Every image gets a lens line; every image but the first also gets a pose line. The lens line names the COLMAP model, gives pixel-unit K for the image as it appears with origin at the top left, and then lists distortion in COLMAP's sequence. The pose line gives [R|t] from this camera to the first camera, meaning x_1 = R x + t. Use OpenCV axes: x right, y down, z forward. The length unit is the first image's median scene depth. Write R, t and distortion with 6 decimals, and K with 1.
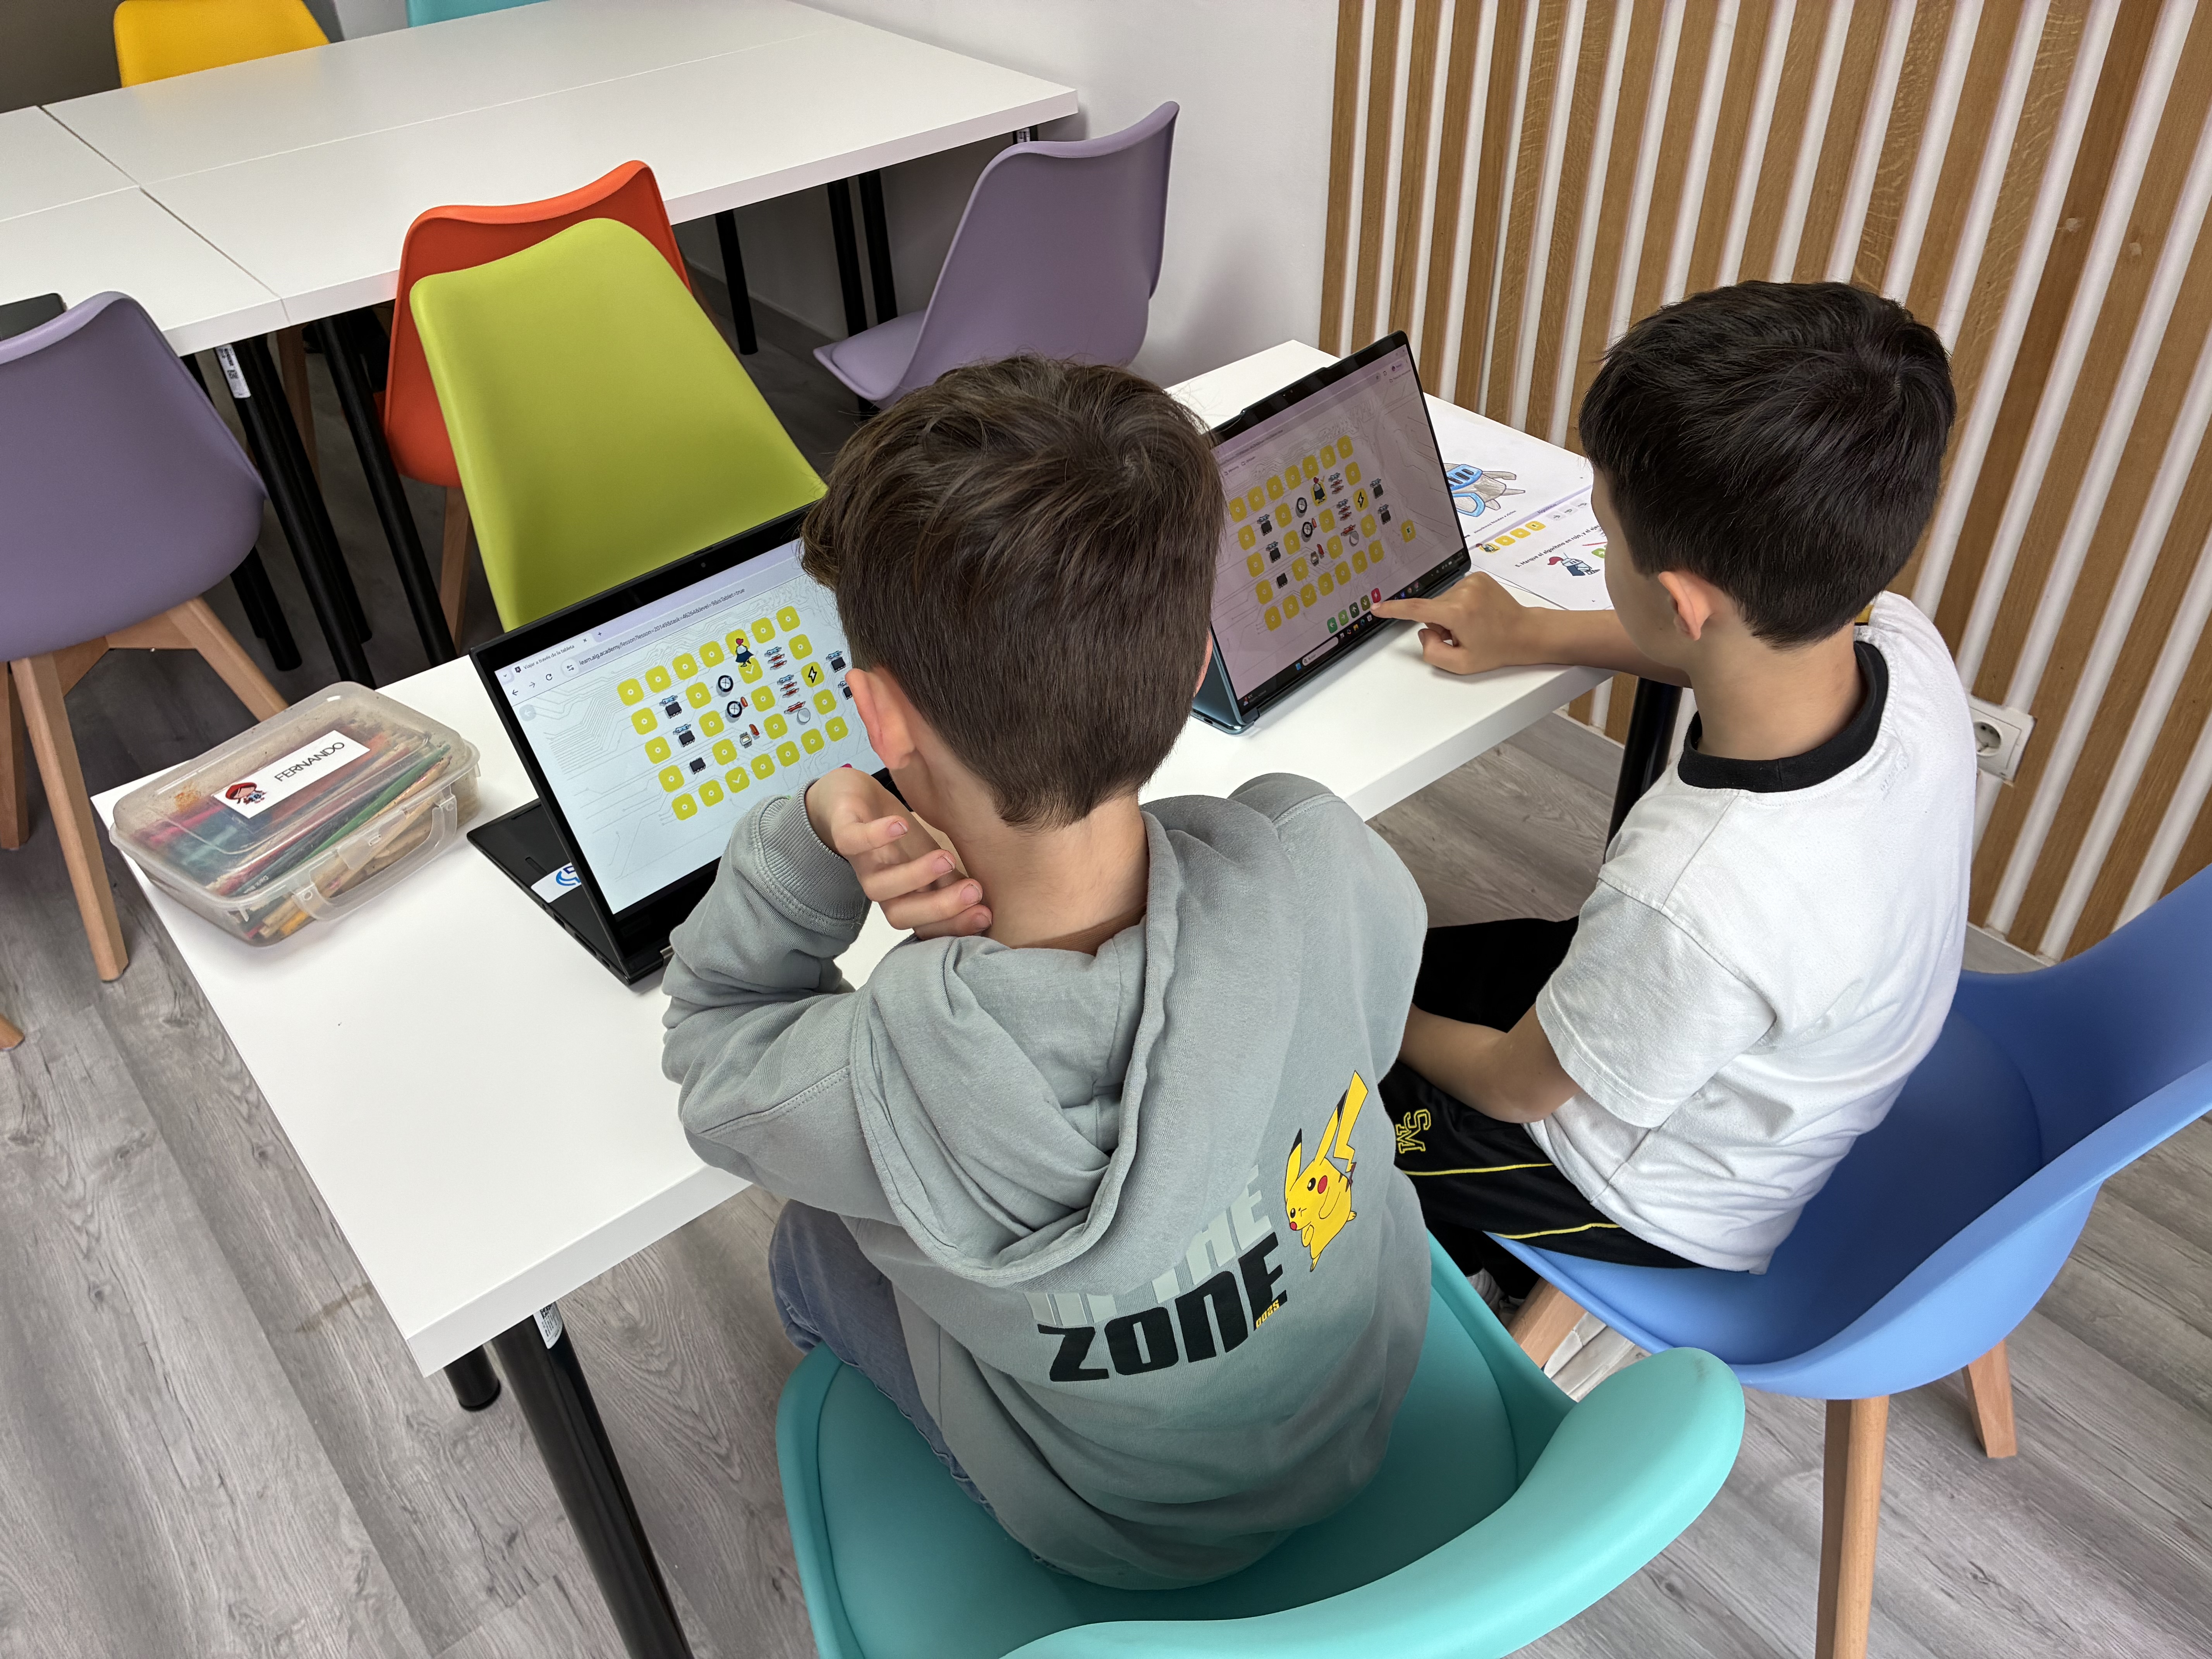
lens RADIAL K [[1664.6, 0, 1112.3], [0, 1664.6, 838.5], [0, 0, 1]] dist [0.016033, -0.025031]
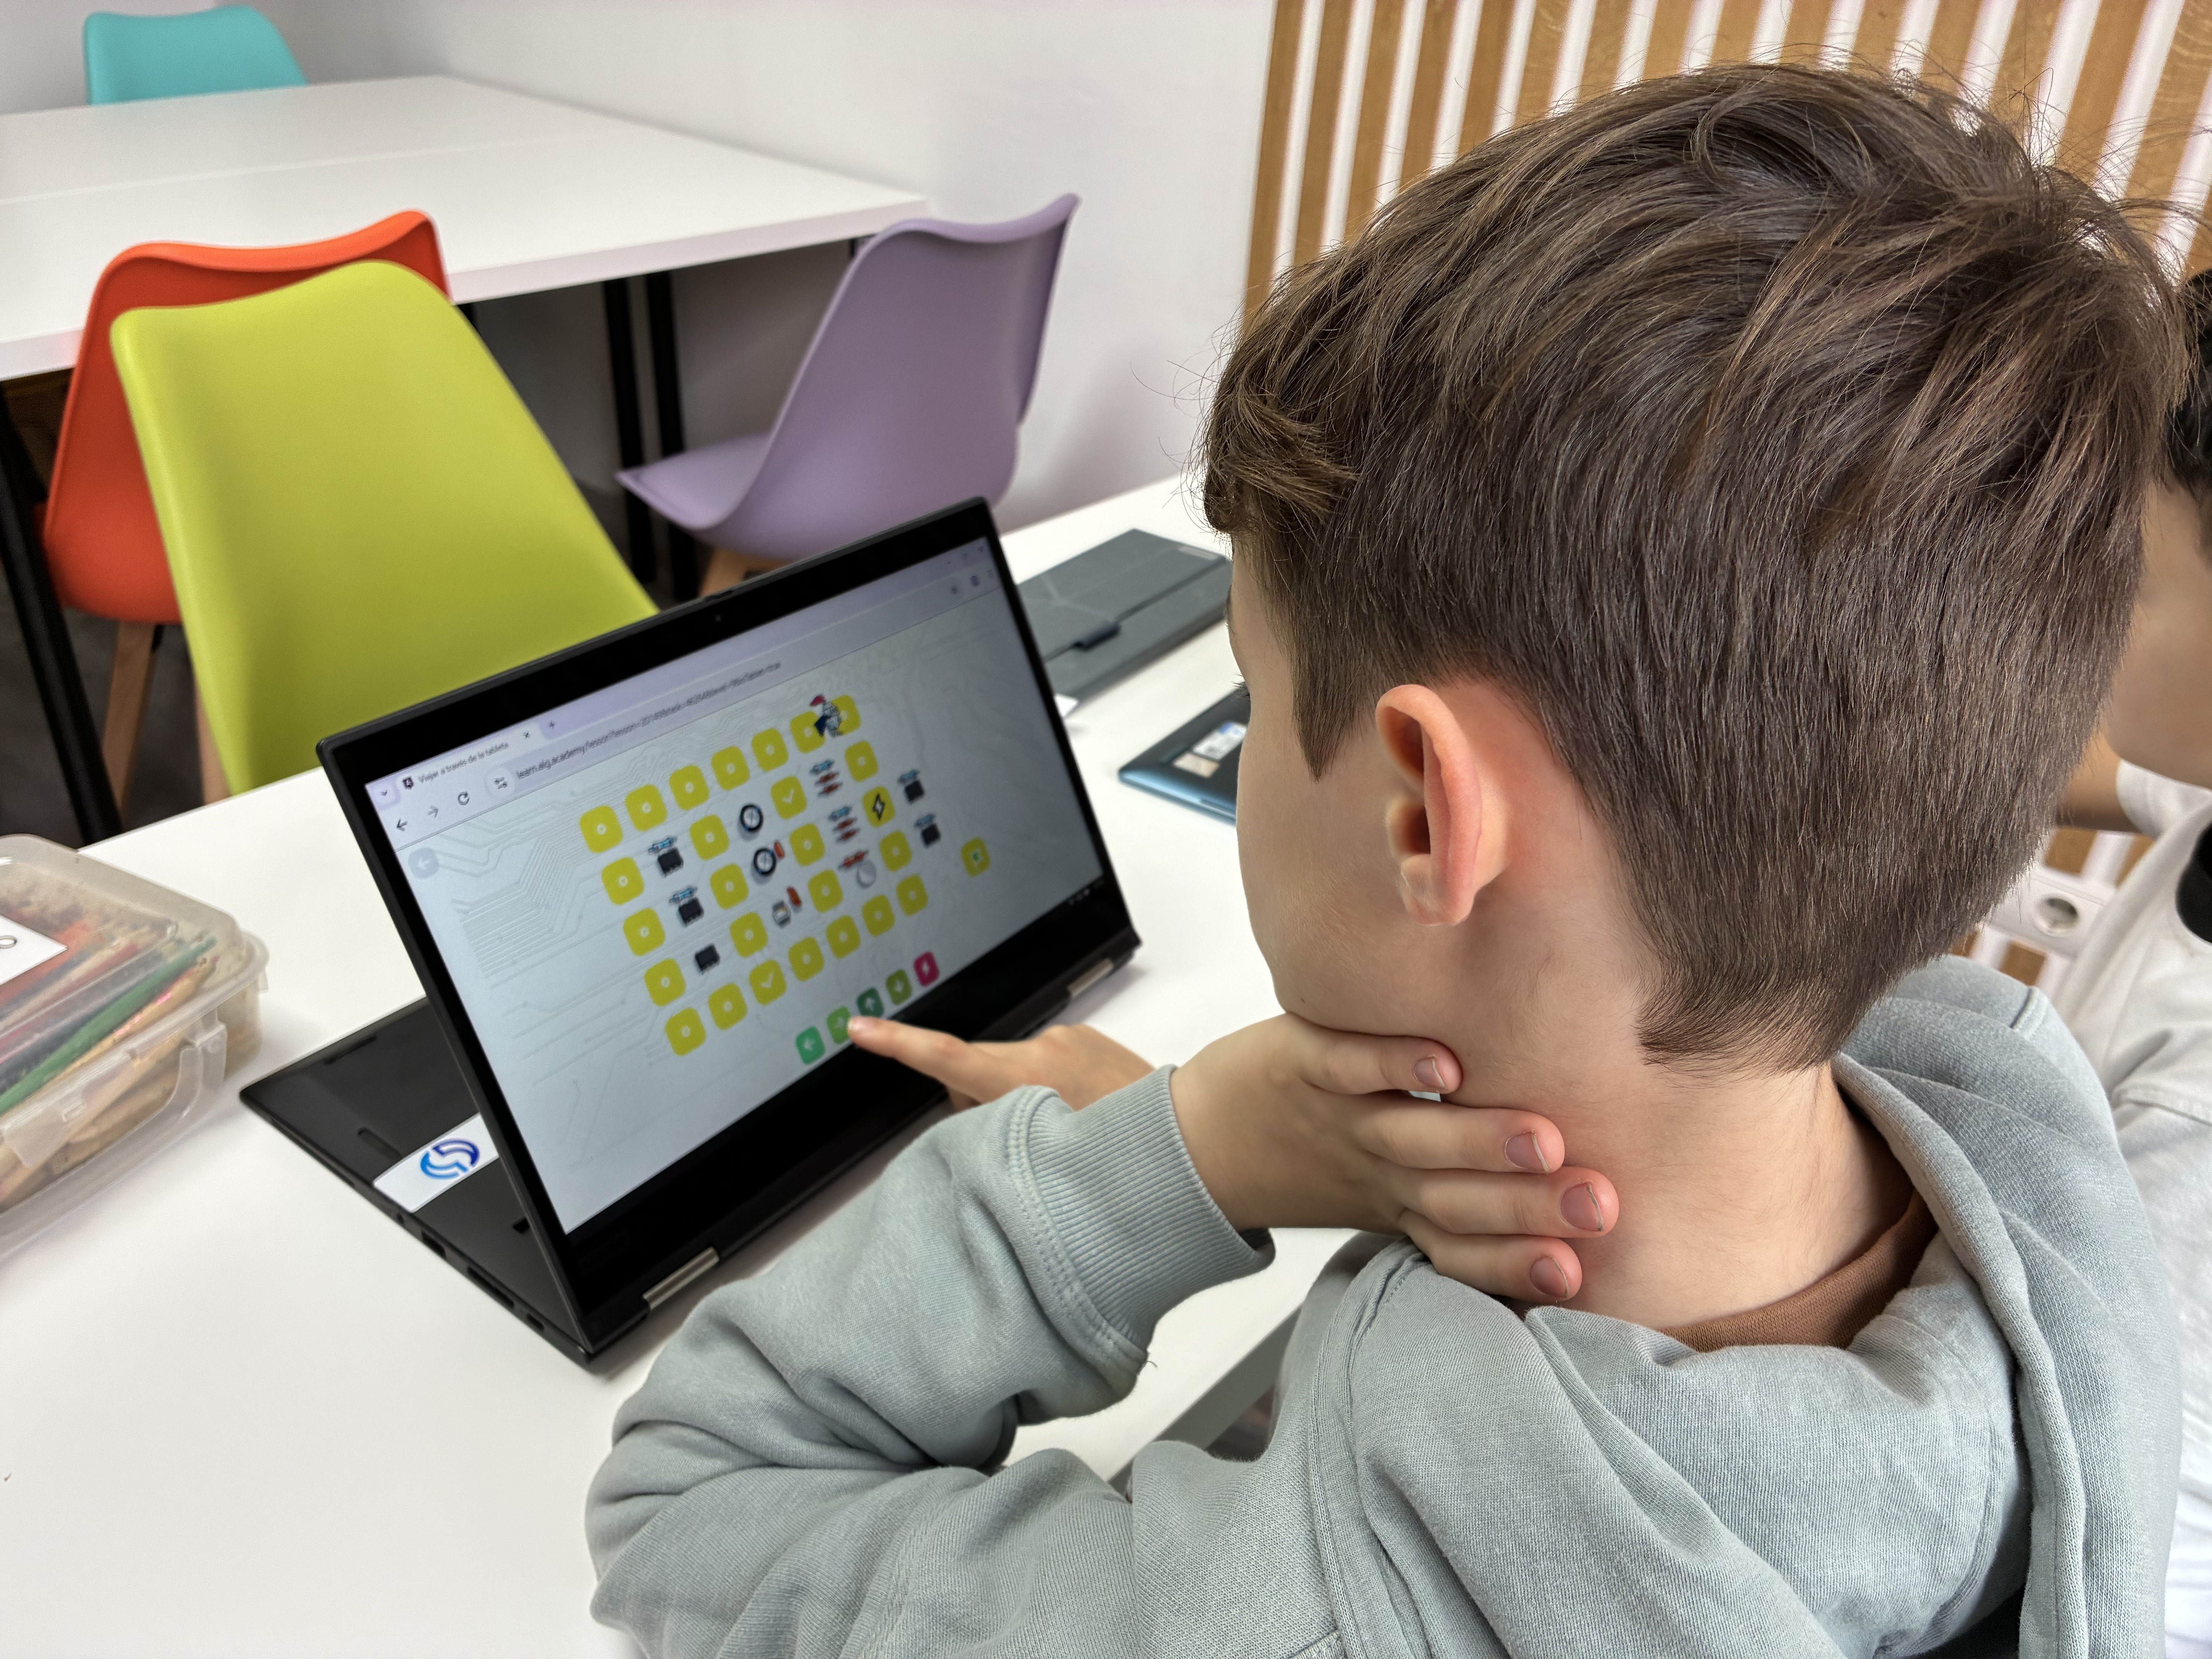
lens RADIAL K [[1664.6, 0, 1102.1], [0, 1664.6, 815.6], [0, 0, 1]] dist [0.016033, -0.025031]
pose [[0.982902, -0.006373, 0.184017, -0.215546], [0.031857, 0.990214, -0.135871, -0.009950], [-0.181350, 0.139410, 0.973487, 0.400211]]
